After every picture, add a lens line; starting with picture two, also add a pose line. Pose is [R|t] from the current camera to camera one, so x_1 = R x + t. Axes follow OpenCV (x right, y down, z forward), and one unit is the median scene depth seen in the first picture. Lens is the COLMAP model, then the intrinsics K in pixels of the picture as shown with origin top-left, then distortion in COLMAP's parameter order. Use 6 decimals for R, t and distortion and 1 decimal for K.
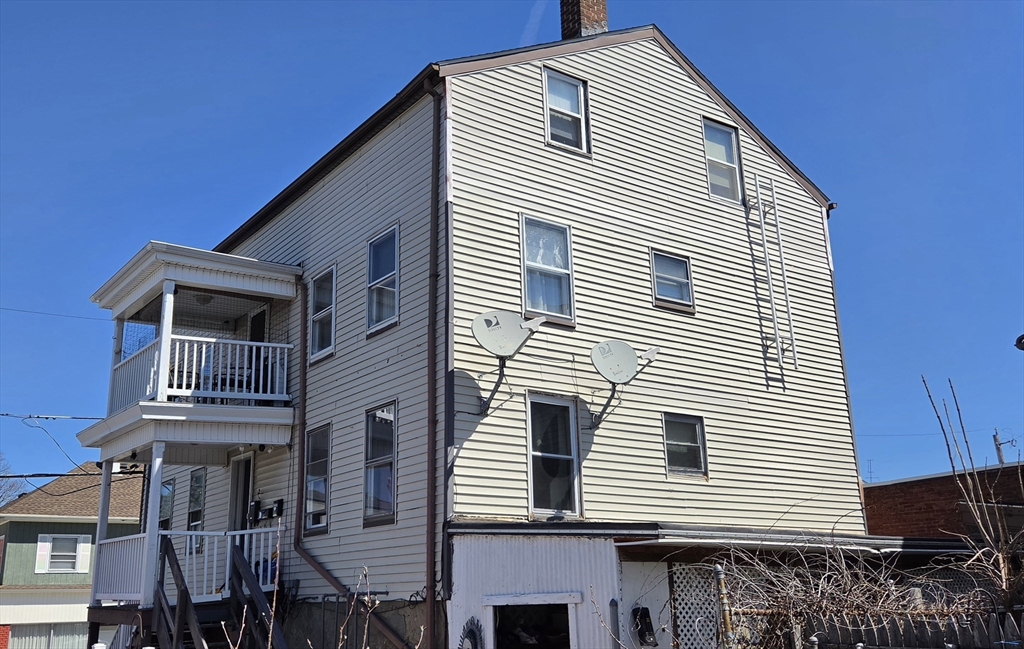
lens RADIAL K [[973.2, 0, 512.0], [0, 973.2, 324.5], [0, 0, 1]] dist [0.064711, -0.008321]
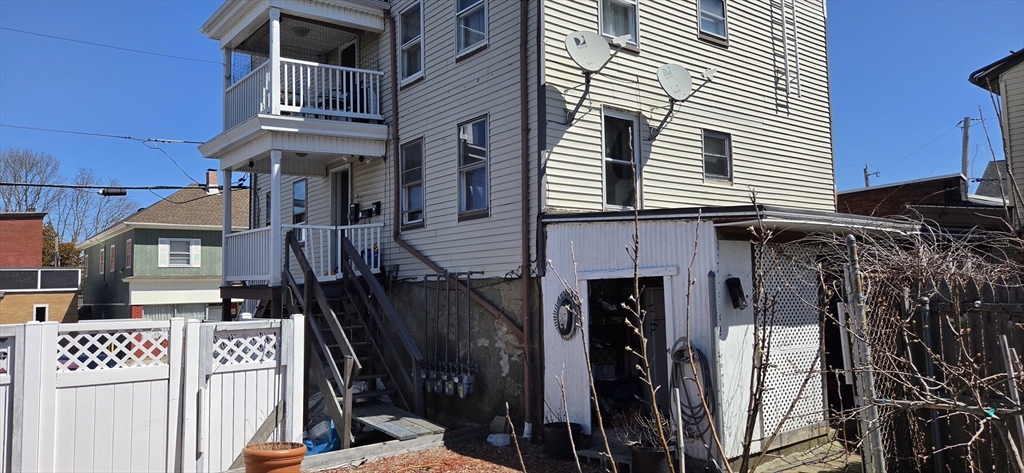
lens RADIAL K [[650.1, 0, 512.0], [0, 650.1, 236.5], [0, 0, 1]] dist [0.047874, -0.002367]
pose [[0.996719, -0.001166, 0.080928, -0.143936], [-0.013852, 0.982686, 0.184761, 0.073080], [-0.079742, -0.185276, 0.979446, 0.193830]]
